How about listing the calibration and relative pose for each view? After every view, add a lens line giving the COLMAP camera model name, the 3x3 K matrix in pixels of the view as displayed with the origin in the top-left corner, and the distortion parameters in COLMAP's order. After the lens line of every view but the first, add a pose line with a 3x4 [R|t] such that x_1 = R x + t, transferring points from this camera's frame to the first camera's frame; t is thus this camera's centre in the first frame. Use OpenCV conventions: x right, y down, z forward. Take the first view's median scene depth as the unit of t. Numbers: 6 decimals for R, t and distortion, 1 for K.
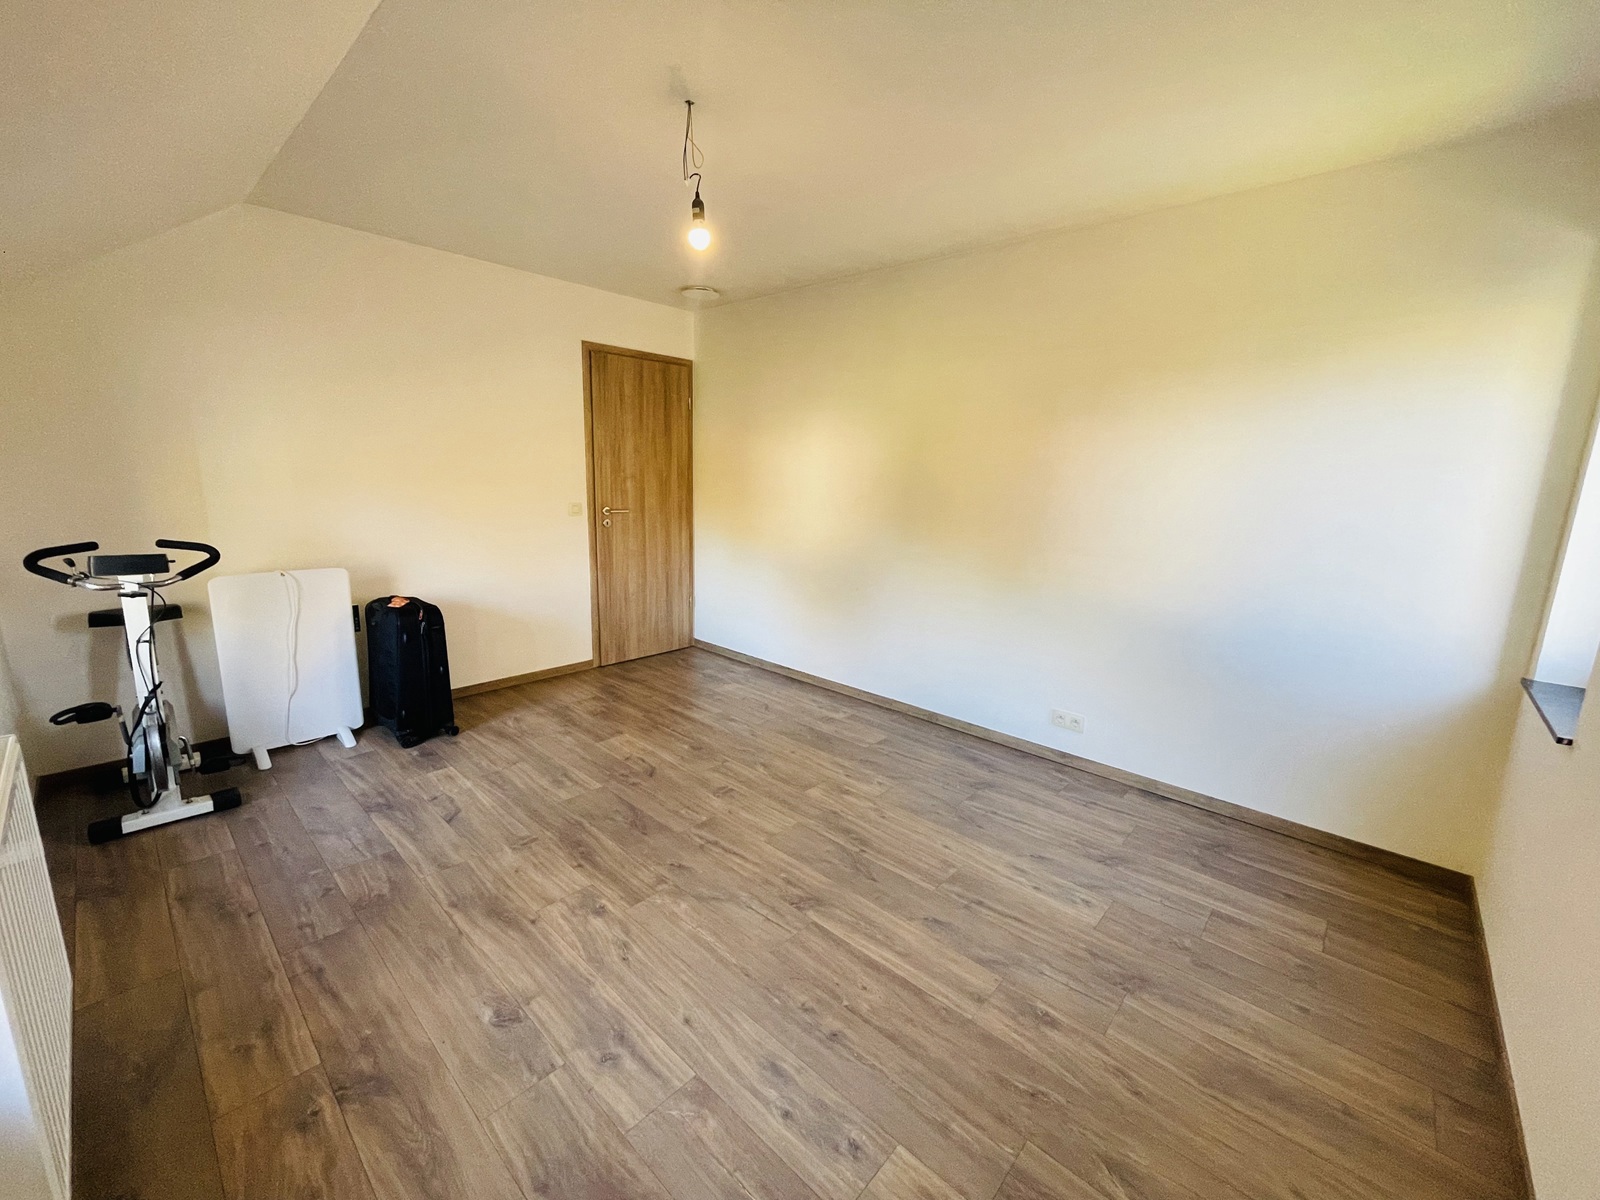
lens RADIAL K [[646.4, 0, 800.0], [0, 646.4, 600.0], [0, 0, 1]] dist [-0.003048, 0.000068]
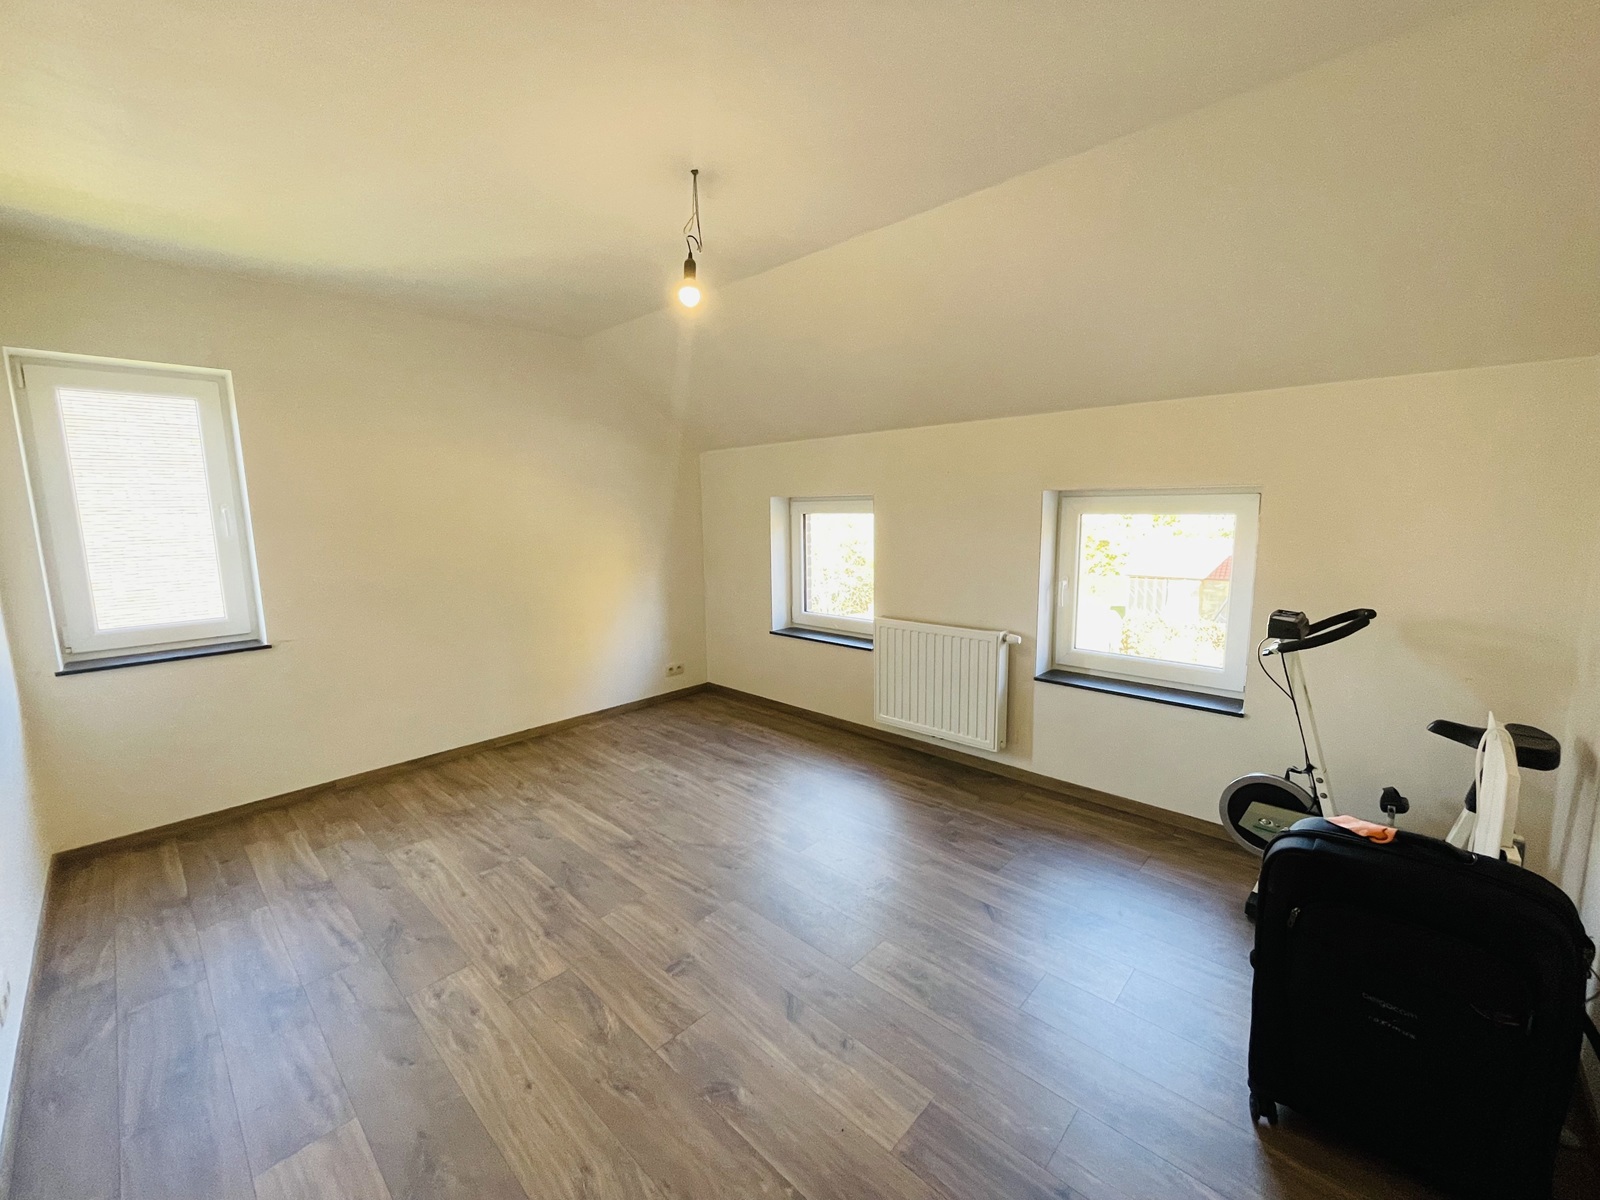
lens RADIAL K [[646.4, 0, 800.0], [0, 646.4, 600.0], [0, 0, 1]] dist [-0.003048, 0.000068]
pose [[-0.999845, -0.015078, 0.009109, -0.346844], [-0.011145, 0.941876, 0.335776, -0.453203], [-0.013642, 0.335622, -0.941898, 2.118179]]
